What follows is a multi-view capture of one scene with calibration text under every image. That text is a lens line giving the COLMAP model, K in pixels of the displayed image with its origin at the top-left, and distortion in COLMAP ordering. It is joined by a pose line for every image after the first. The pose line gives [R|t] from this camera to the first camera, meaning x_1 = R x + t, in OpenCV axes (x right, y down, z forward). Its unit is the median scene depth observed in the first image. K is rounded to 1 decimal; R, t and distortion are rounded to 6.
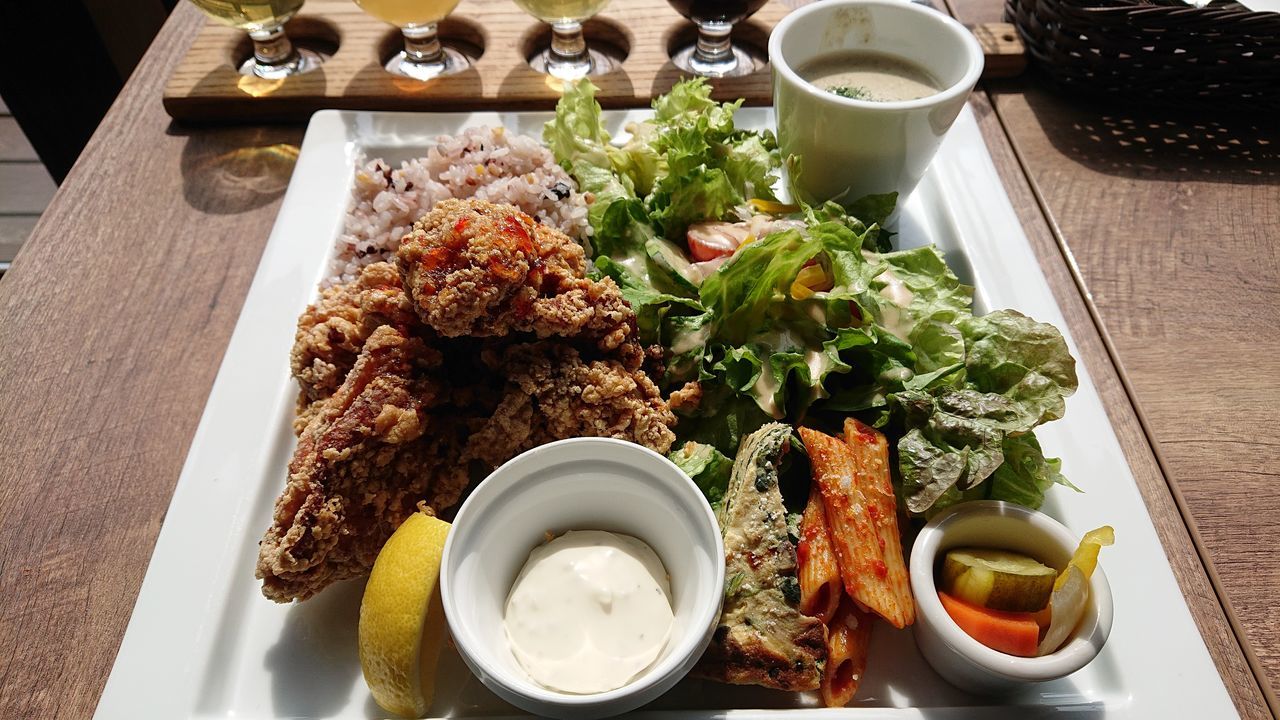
lens RADIAL K [[922.7, 0, 640.0], [0, 922.7, 360.0], [0, 0, 1]] dist [0.275275, -0.631449]
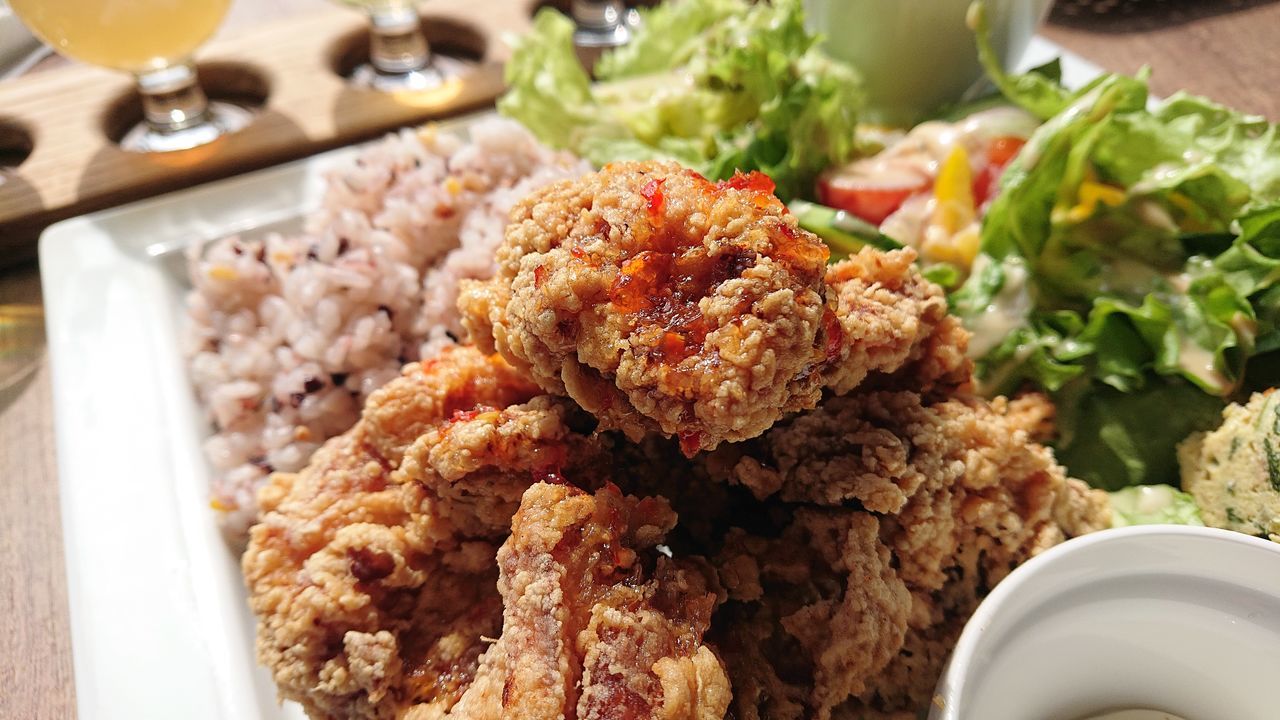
lens RADIAL K [[922.7, 0, 640.0], [0, 922.7, 360.0], [0, 0, 1]] dist [0.275275, -0.631449]
pose [[0.892530, -0.319248, 0.318546, -0.321166], [0.353677, 0.933740, -0.055165, -0.046140], [-0.279828, 0.161899, 0.946301, 0.540129]]
